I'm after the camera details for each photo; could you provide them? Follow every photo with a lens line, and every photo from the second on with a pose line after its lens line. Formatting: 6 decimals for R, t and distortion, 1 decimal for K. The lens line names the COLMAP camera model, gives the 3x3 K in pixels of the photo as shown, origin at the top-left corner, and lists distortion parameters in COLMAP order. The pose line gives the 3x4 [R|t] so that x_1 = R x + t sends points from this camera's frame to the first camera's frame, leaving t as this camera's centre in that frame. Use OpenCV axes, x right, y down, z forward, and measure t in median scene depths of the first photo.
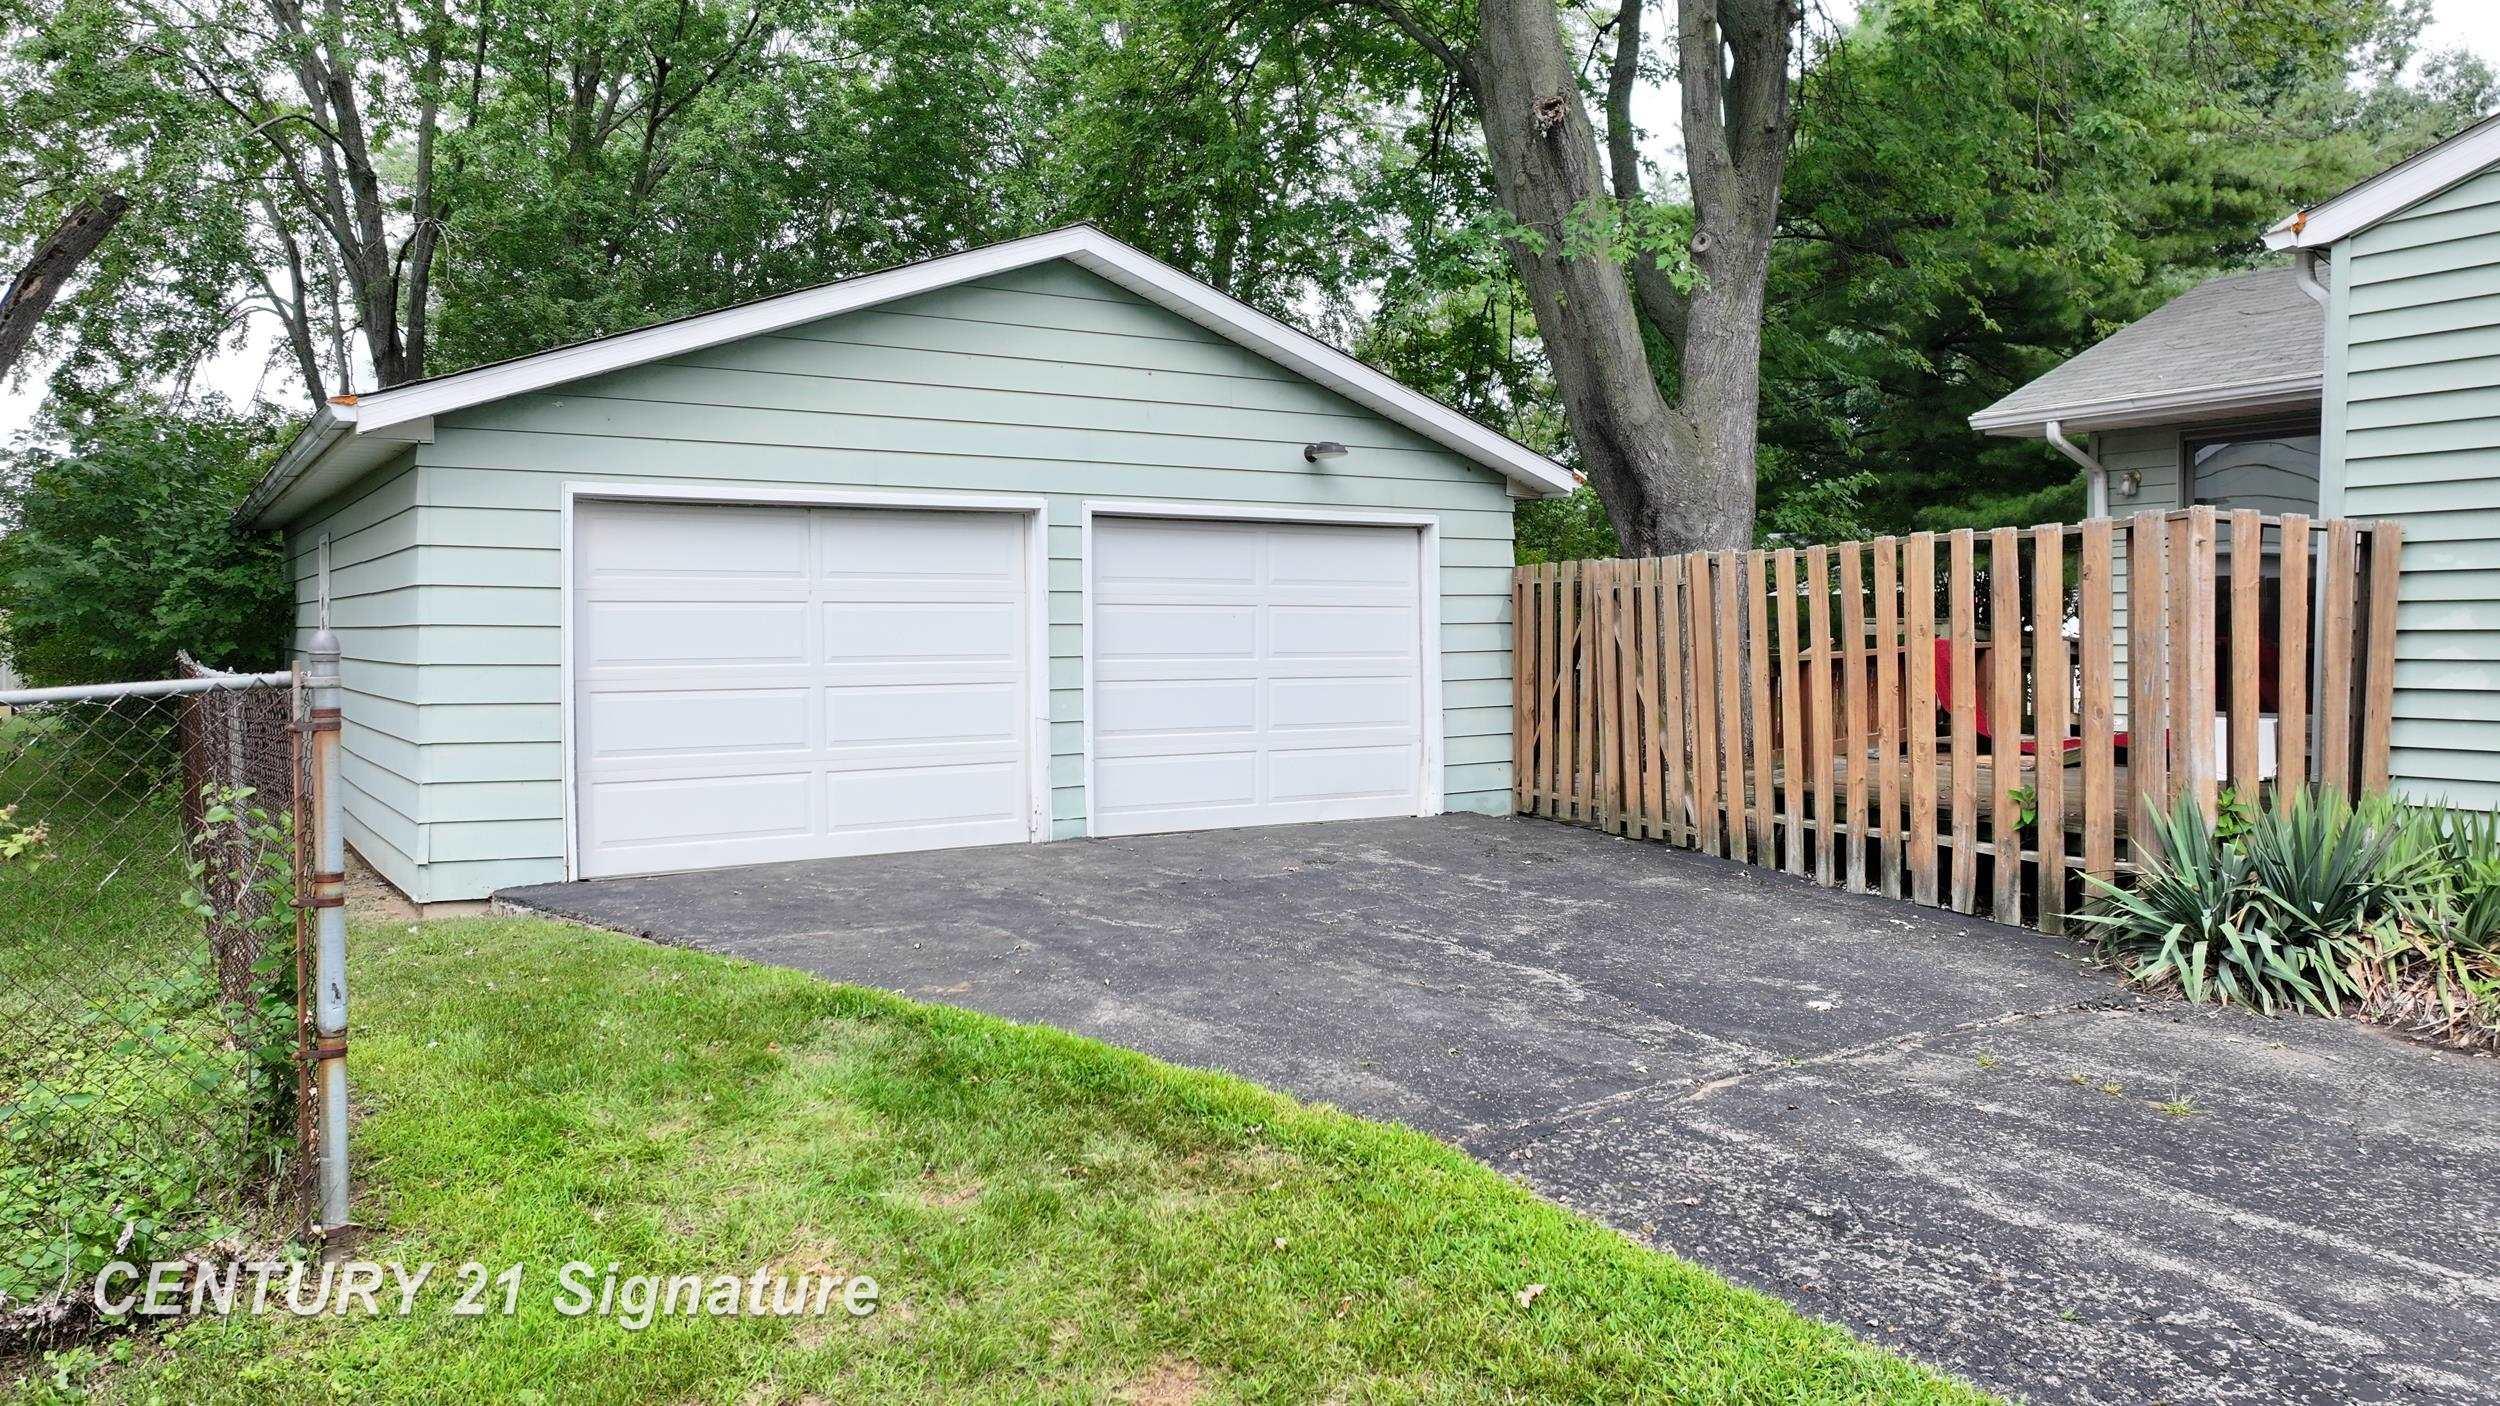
lens RADIAL K [[1796.3, 0, 1250.0], [0, 1796.3, 703.0], [0, 0, 1]] dist [0.004316, 0.003617]
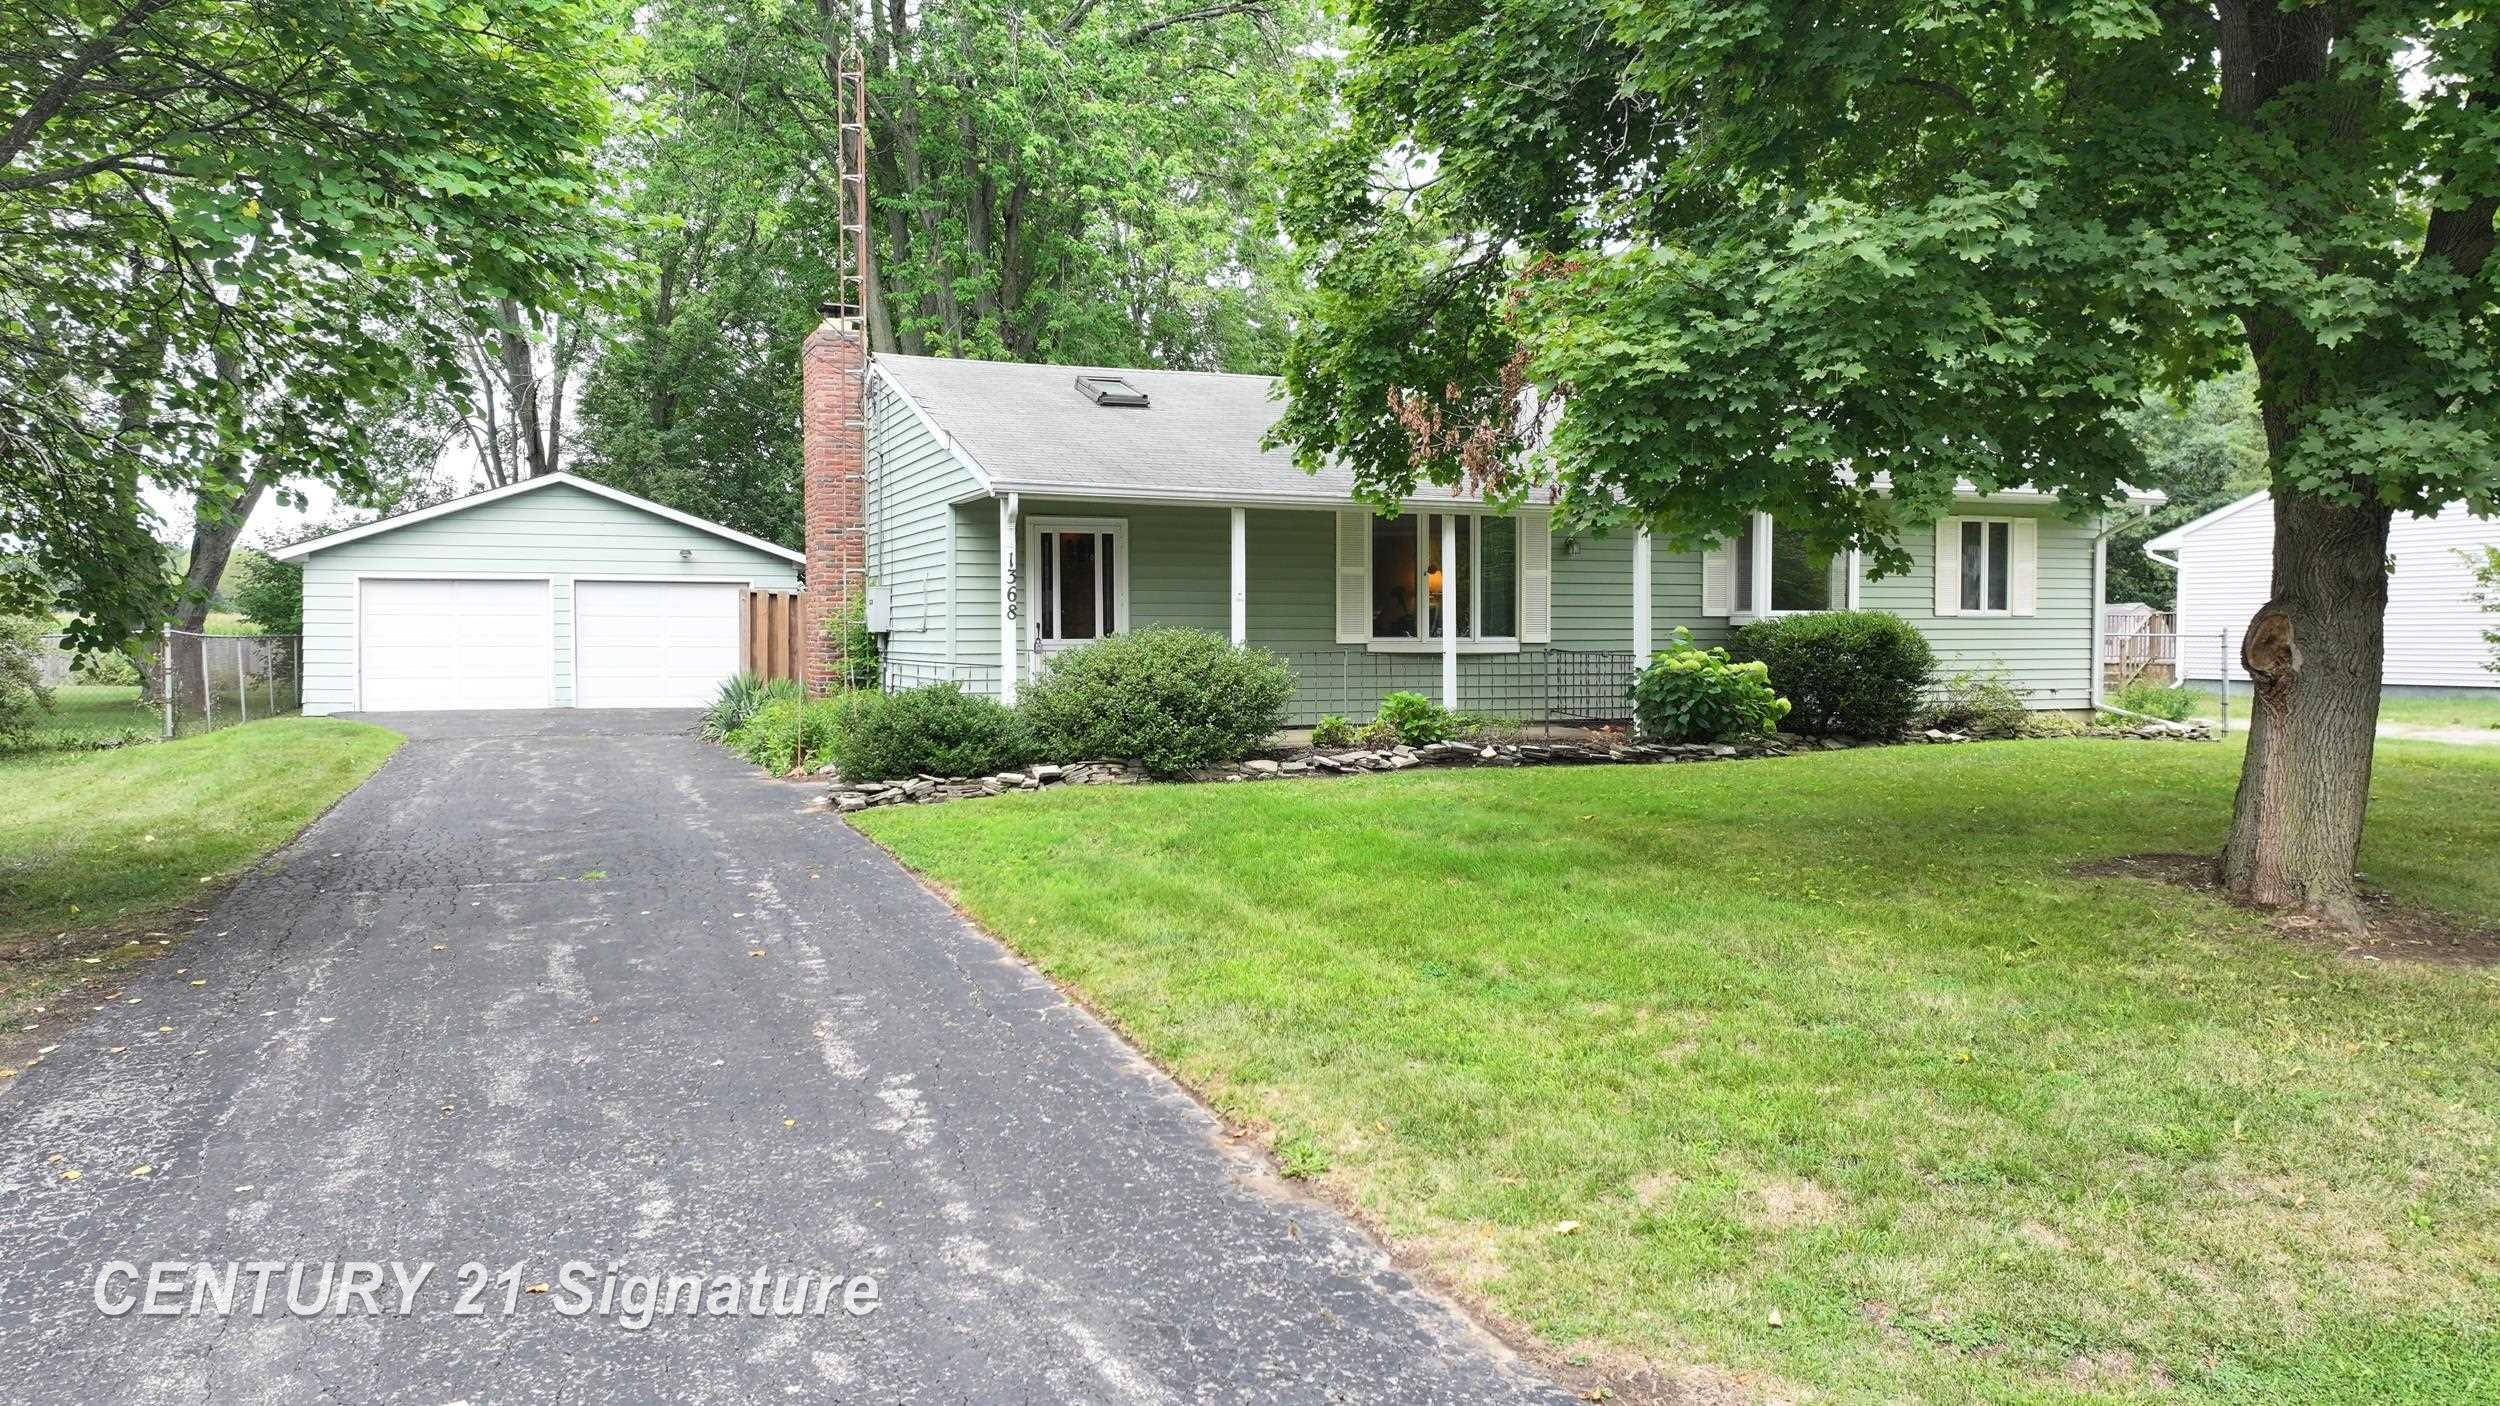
lens RADIAL K [[1755.4, 0, 1250.0], [0, 1755.4, 703.0], [0, 0, 1]] dist [0.006901, 0.000623]
pose [[0.981163, 0.014369, -0.192646, 1.351322], [-0.013810, 0.999896, 0.004243, 0.045841], [0.192687, -0.001503, 0.981259, -1.281189]]
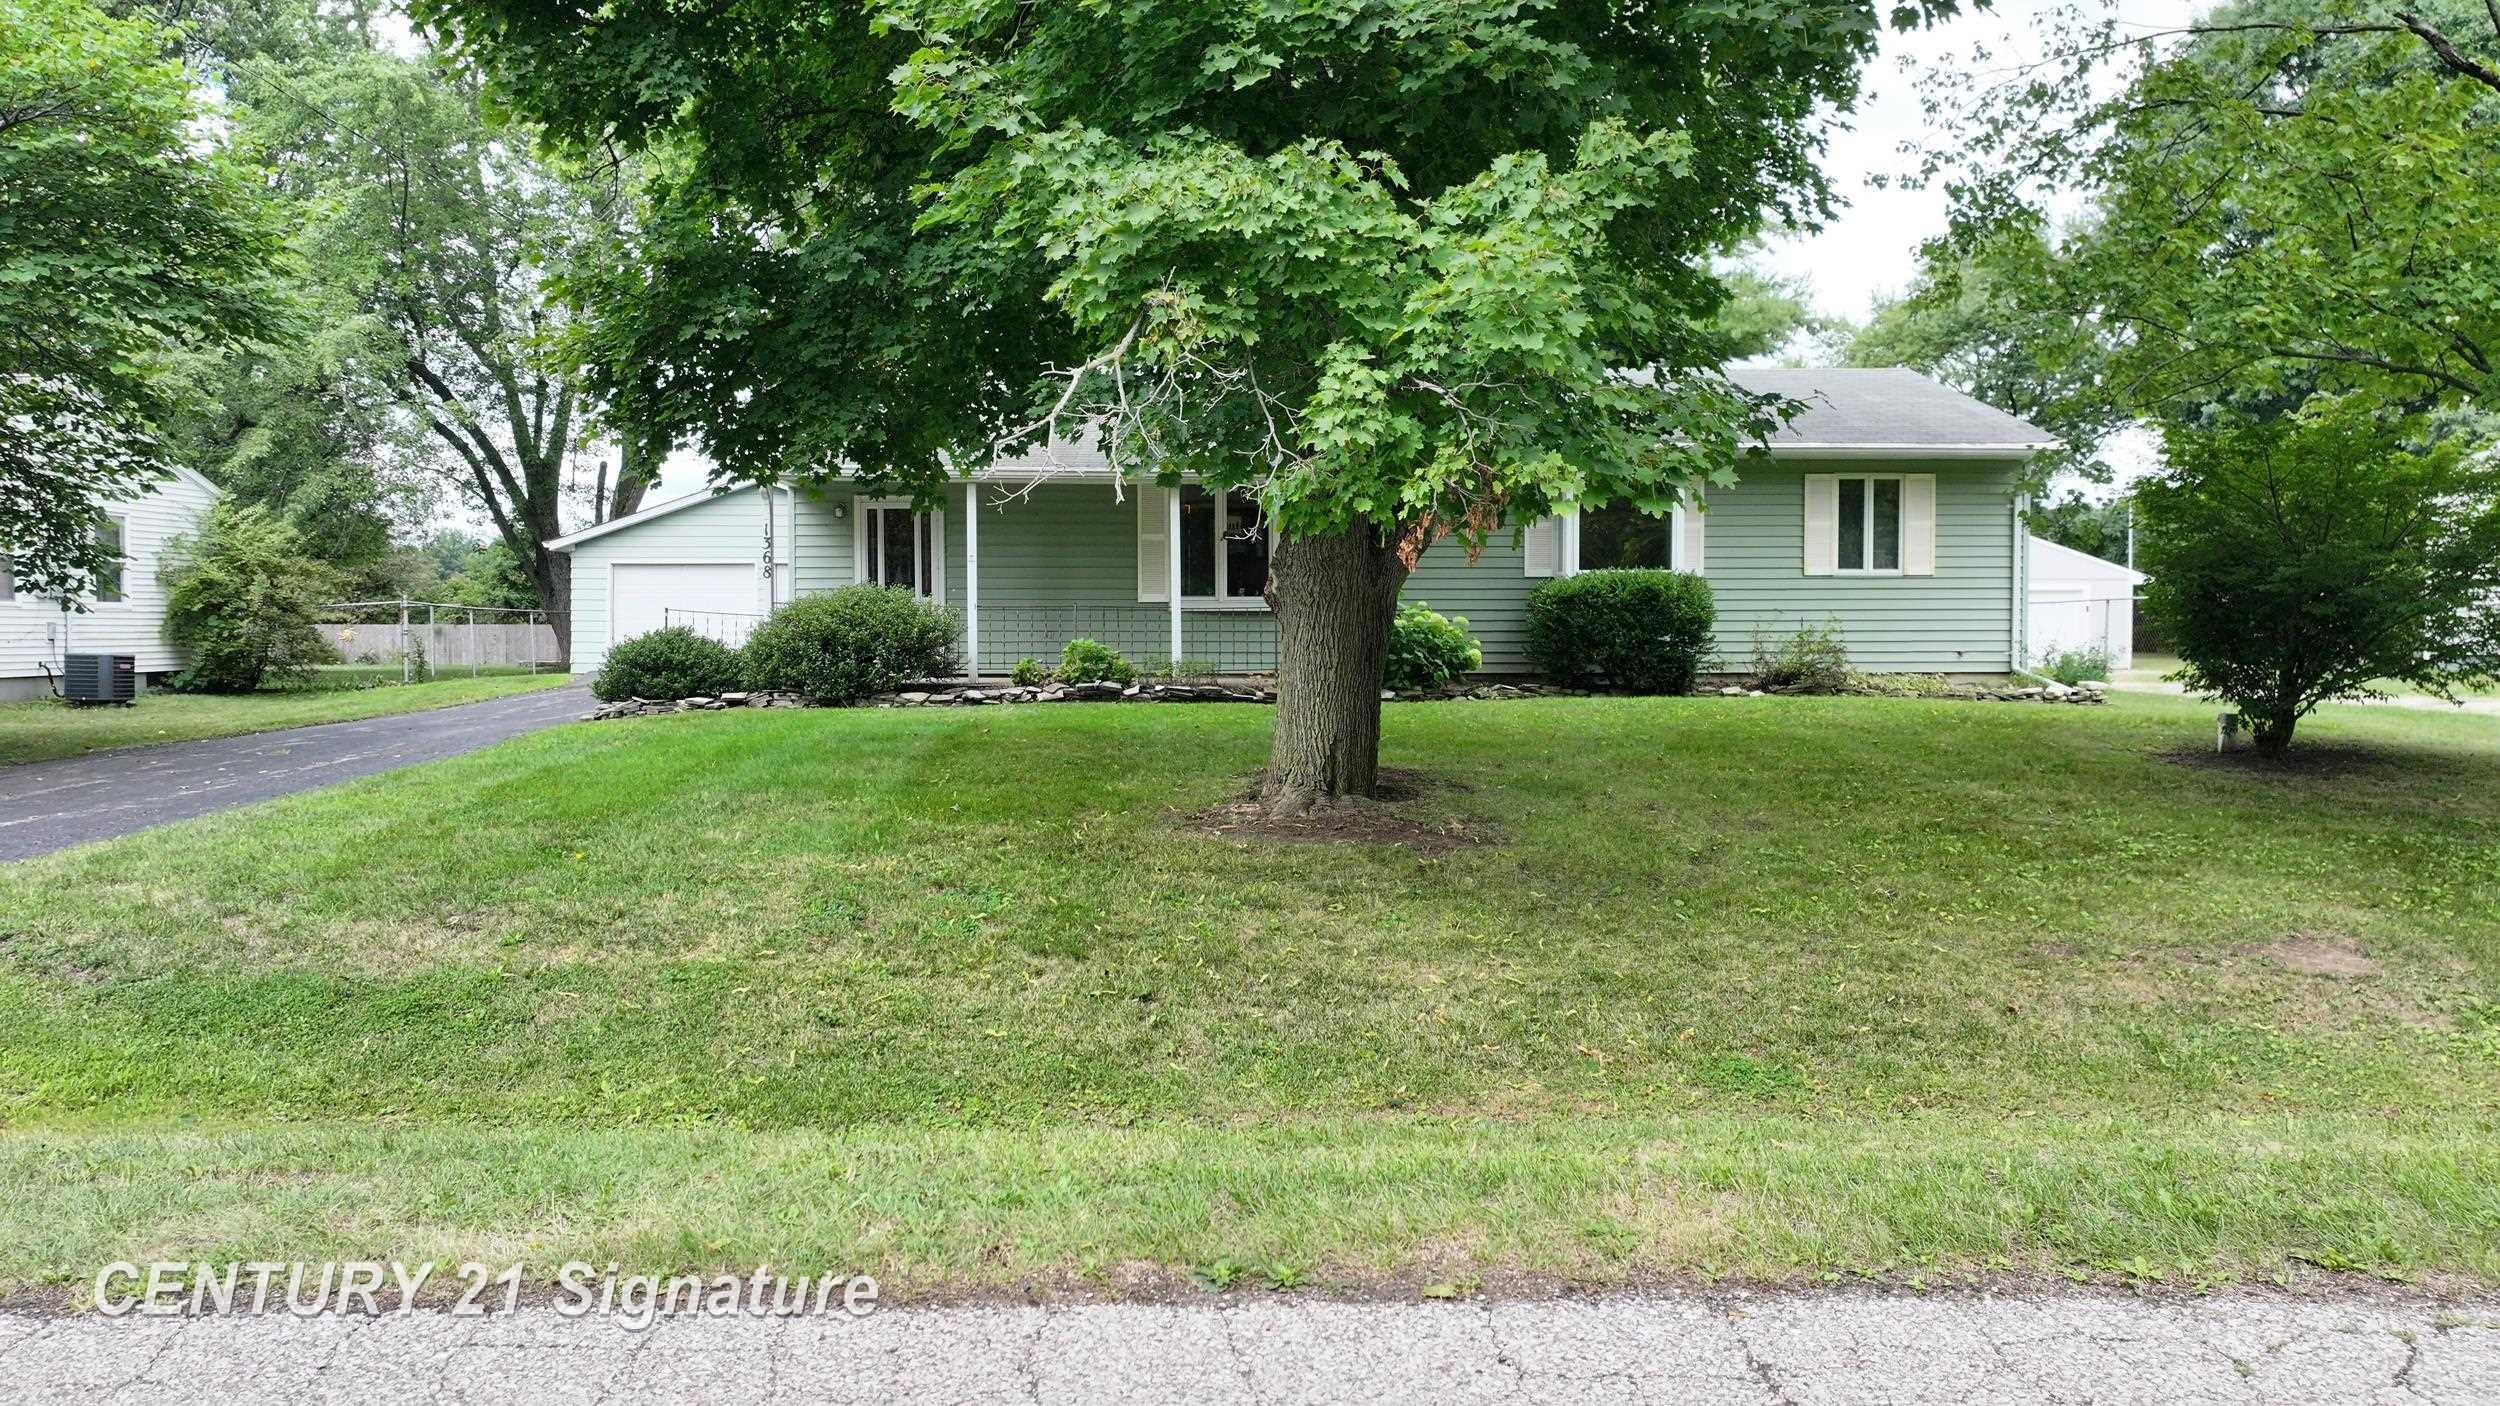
lens RADIAL K [[1798.6, 0, 1250.0], [0, 1798.6, 703.0], [0, 0, 1]] dist [0.009518, 0.017843]
pose [[0.859654, 0.025430, -0.510244, 2.200675], [-0.023882, 0.999669, 0.009587, 0.081733], [0.510319, 0.003944, 0.859976, -1.224561]]
